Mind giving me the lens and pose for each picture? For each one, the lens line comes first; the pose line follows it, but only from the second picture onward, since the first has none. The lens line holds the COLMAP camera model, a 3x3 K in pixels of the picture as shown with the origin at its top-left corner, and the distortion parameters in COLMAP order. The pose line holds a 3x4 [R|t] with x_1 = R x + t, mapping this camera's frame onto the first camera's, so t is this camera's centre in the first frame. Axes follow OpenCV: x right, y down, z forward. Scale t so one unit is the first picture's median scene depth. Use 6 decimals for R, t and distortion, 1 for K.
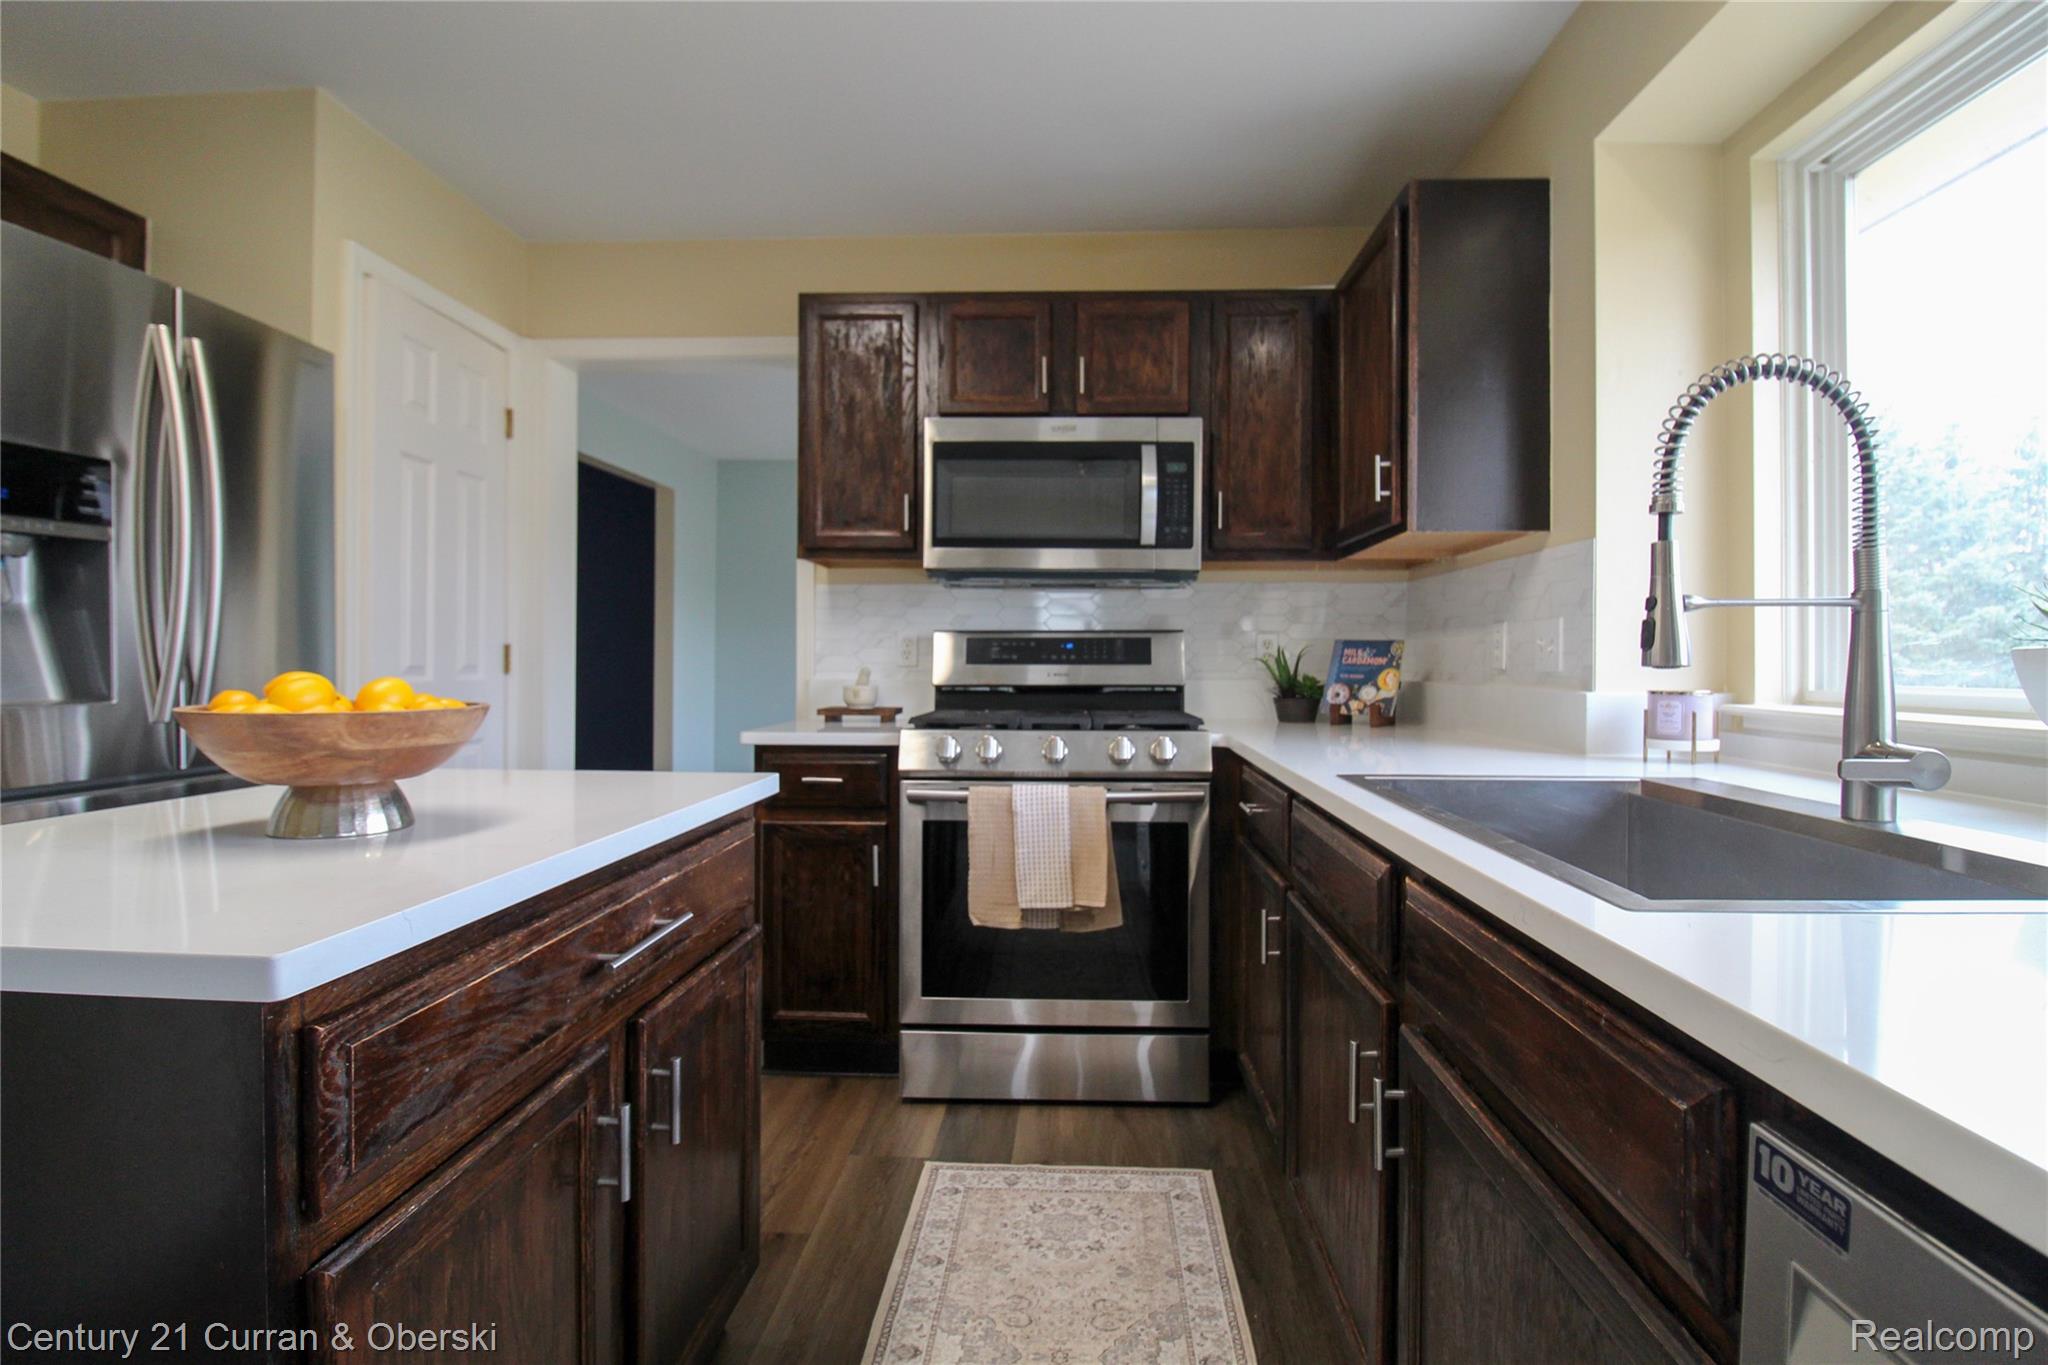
lens RADIAL K [[966.2, 0, 1065.4], [0, 966.2, 660.9], [0, 0, 1]] dist [-0.008938, -0.000772]
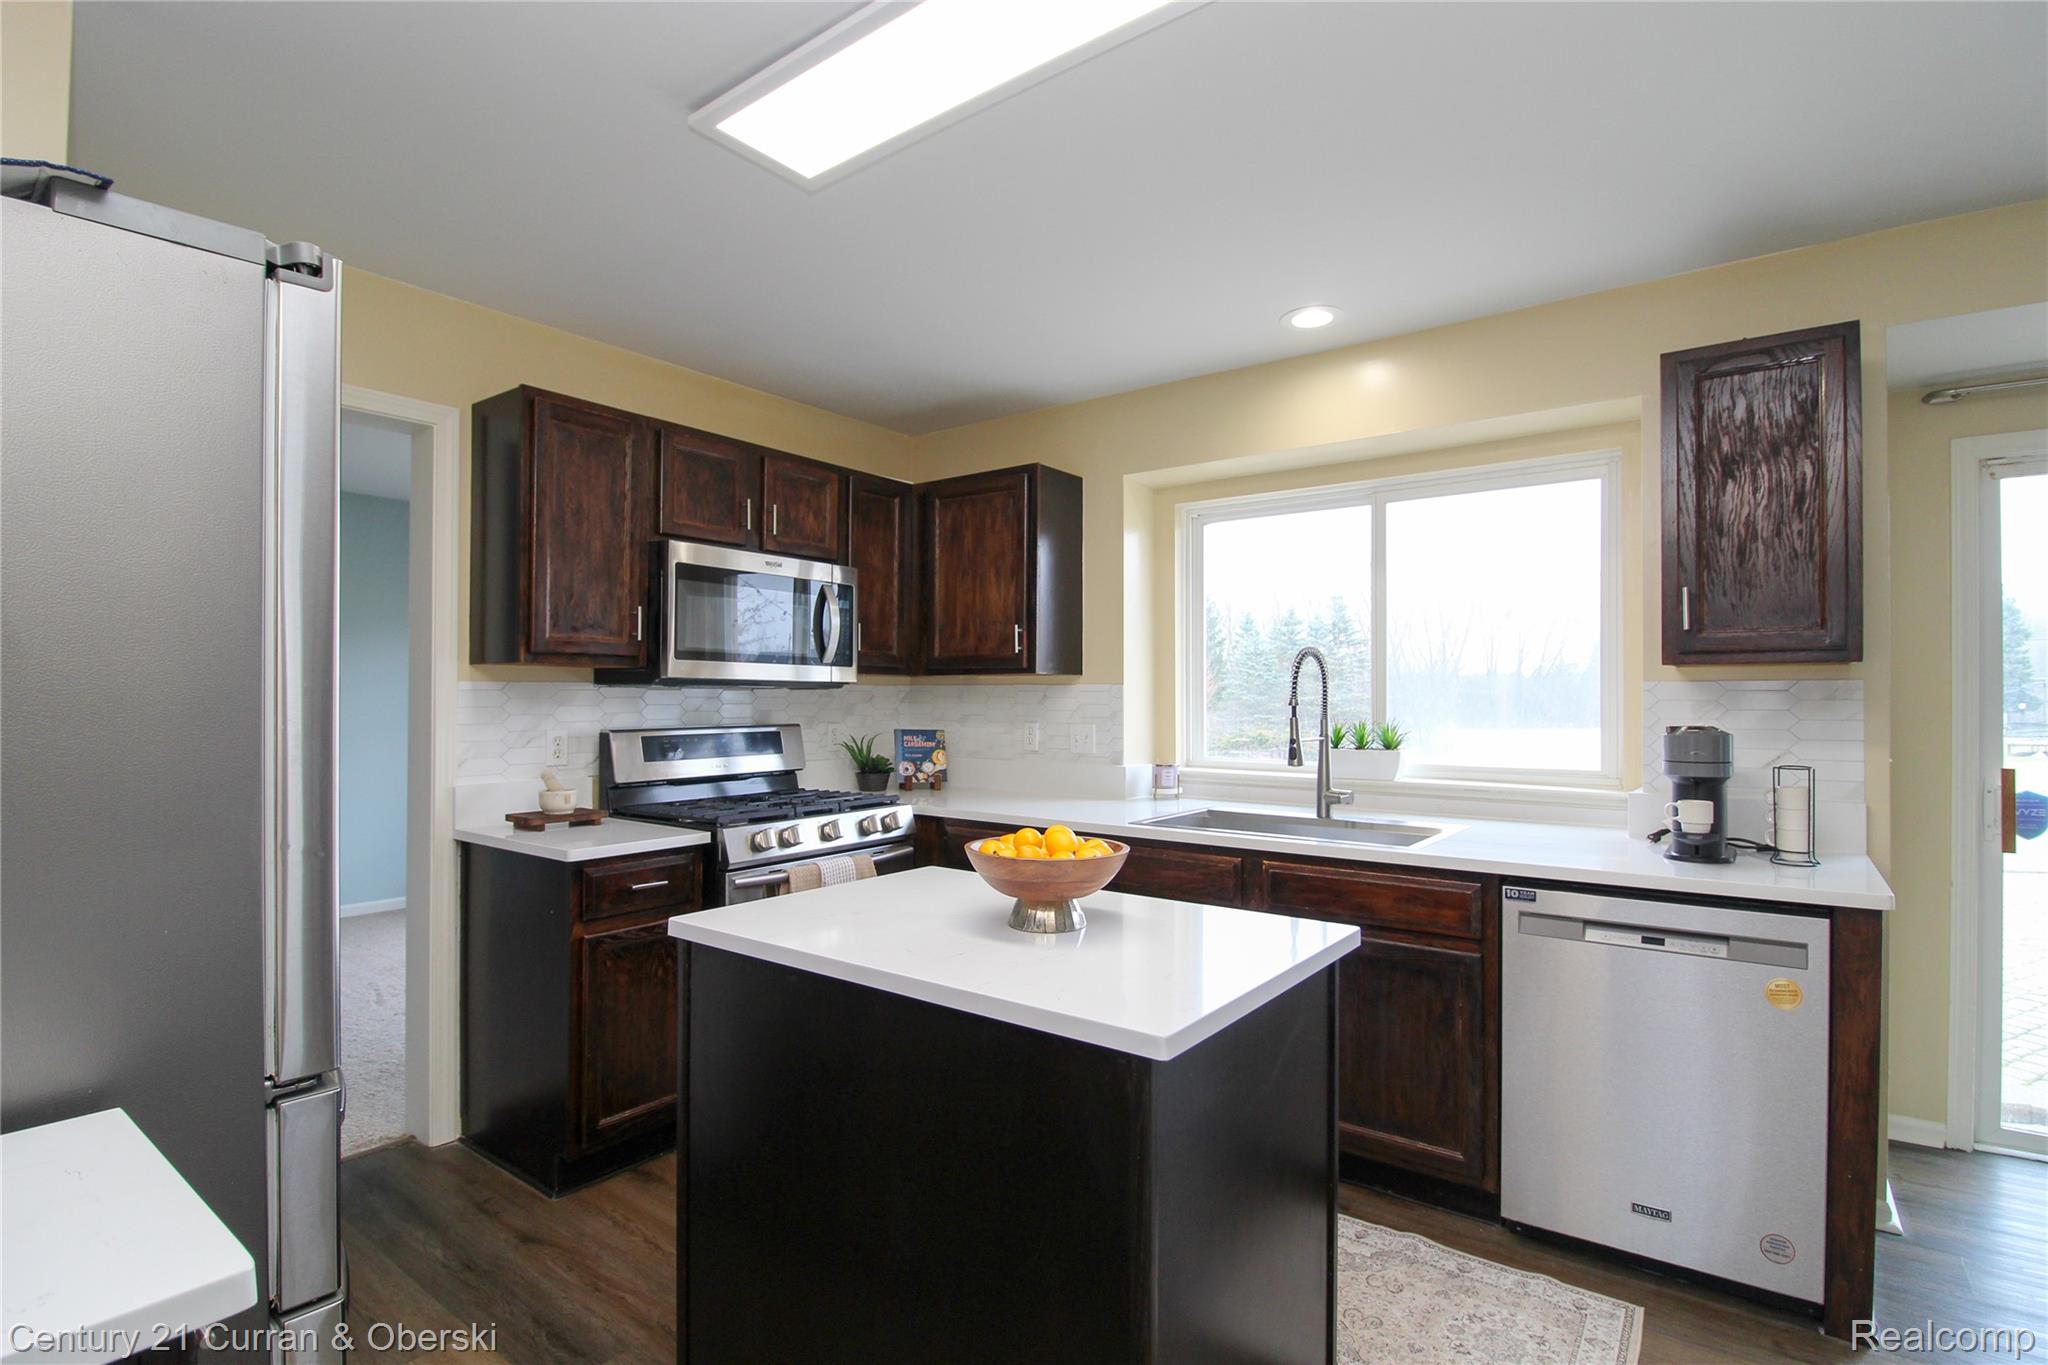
lens RADIAL K [[971.0, 0, 1019.4], [0, 971.0, 691.0], [0, 0, 1]] dist [-0.000400, -0.000057]
pose [[0.572963, 0.001116, 0.819581, -0.918656], [0.000314, 0.999999, -0.001582, -0.089854], [-0.819581, 0.001164, 0.572962, 0.057423]]
